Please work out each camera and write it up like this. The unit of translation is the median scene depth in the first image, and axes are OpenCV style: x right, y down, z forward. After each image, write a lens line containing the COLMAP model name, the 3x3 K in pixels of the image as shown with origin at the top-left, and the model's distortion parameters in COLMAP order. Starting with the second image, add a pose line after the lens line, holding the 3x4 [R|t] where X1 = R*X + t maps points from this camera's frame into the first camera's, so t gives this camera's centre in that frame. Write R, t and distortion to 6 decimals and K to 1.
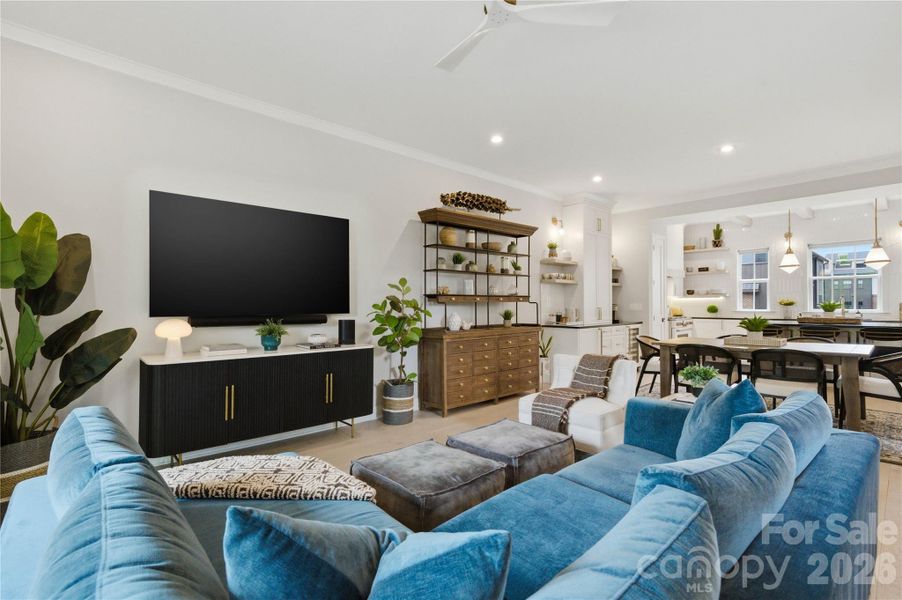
lens RADIAL K [[423.1, 0, 448.5], [0, 423.1, 300.4], [0, 0, 1]] dist [-0.000311, 0.003178]
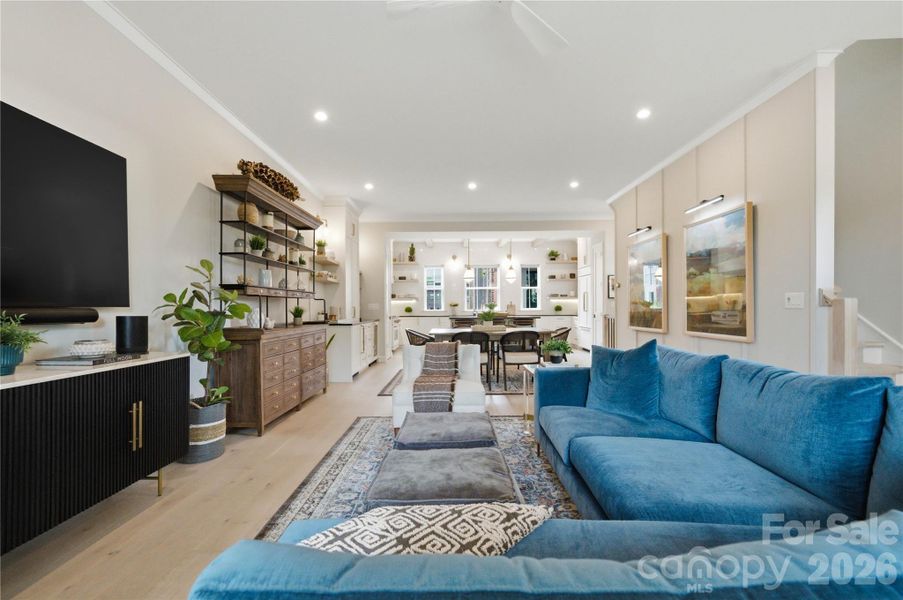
lens RADIAL K [[384.9, 0, 450.5], [0, 384.9, 310.7], [0, 0, 1]] dist [-0.003457, -0.000394]
pose [[0.680329, -0.005270, 0.732888, -0.276511], [-0.001915, 0.999958, 0.008969, 0.025485], [-0.732904, -0.007506, 0.680290, 0.212273]]
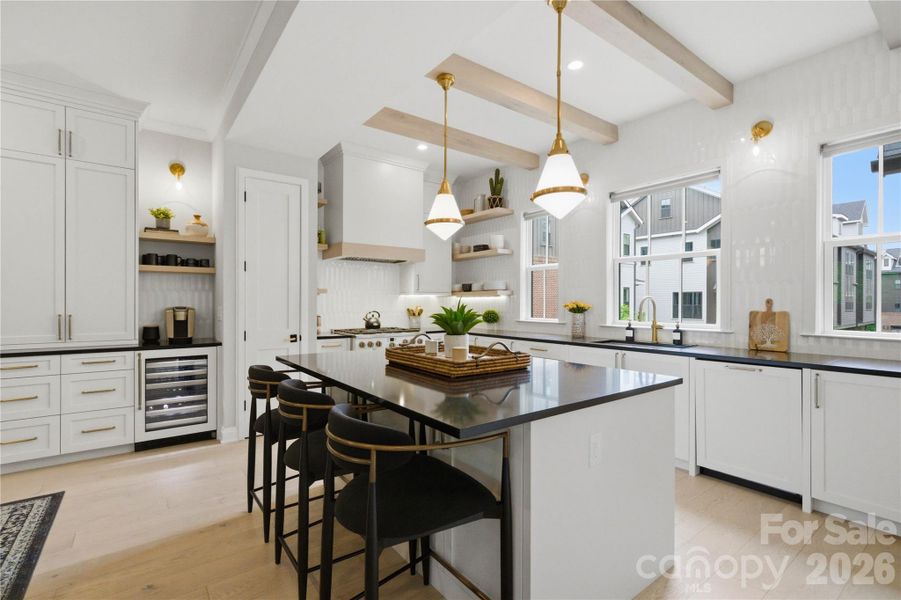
lens RADIAL K [[422.7, 0, 447.1], [0, 422.7, 301.3], [0, 0, 1]] dist [-0.000311, 0.003178]
pose [[0.994968, 0.007744, -0.099892, 1.179996], [-0.007157, 0.999955, 0.006226, -0.006617], [0.099936, -0.005480, 0.994979, 0.791102]]
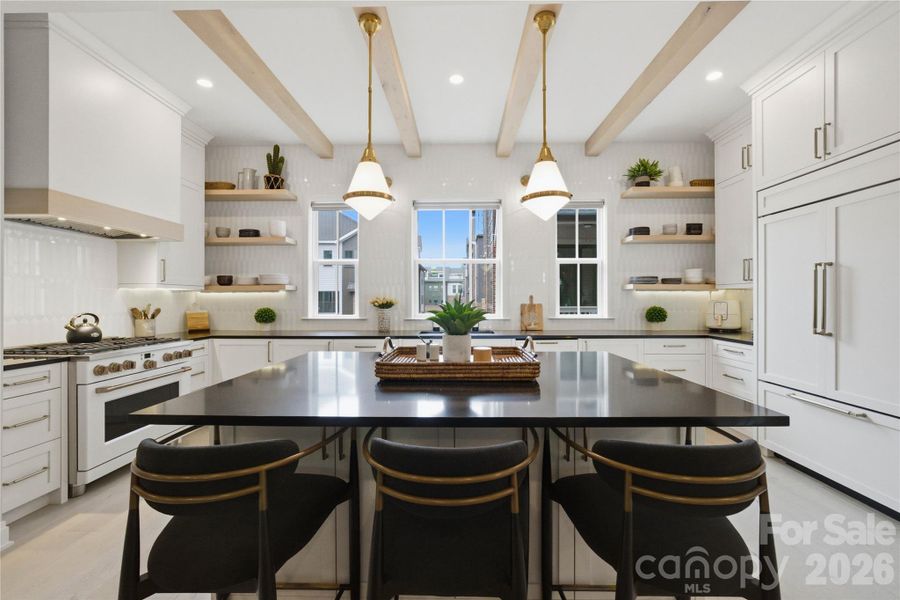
lens RADIAL K [[369.3, 0, 454.3], [0, 369.3, 299.2], [0, 0, 1]] dist [-0.006216, 0.001009]
pose [[0.690961, 0.005534, 0.722871, 0.879401], [-0.007288, 0.999973, -0.000690, 0.000688], [-0.722856, -0.004791, 0.690982, 1.025862]]
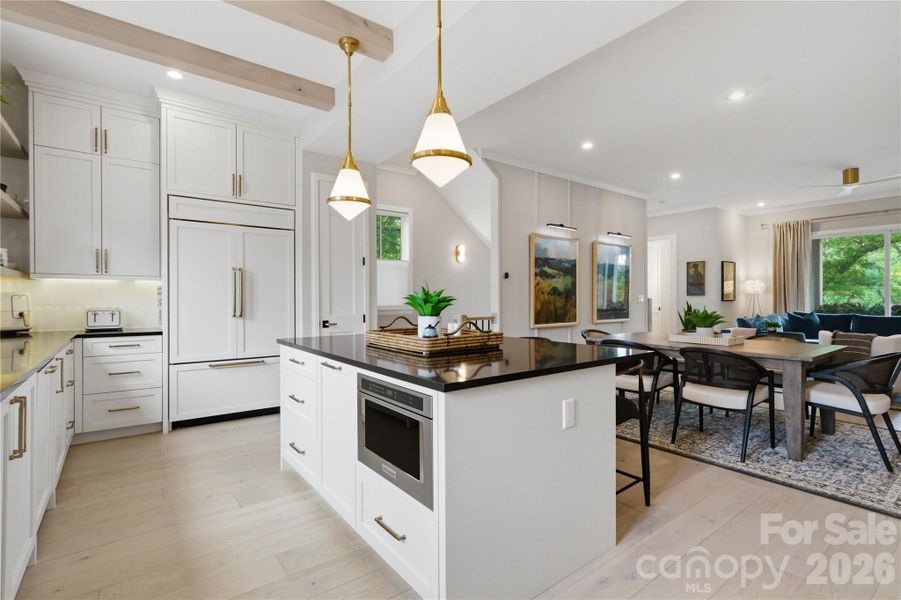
lens RADIAL K [[435.1, 0, 444.4], [0, 435.1, 296.9], [0, 0, 1]] dist [0.000874, 0.000317]
pose [[-0.994371, 0.008669, 0.105603, 1.072401], [0.007524, 0.999908, -0.011243, 0.017732], [-0.105690, -0.010385, -0.994345, 1.789299]]
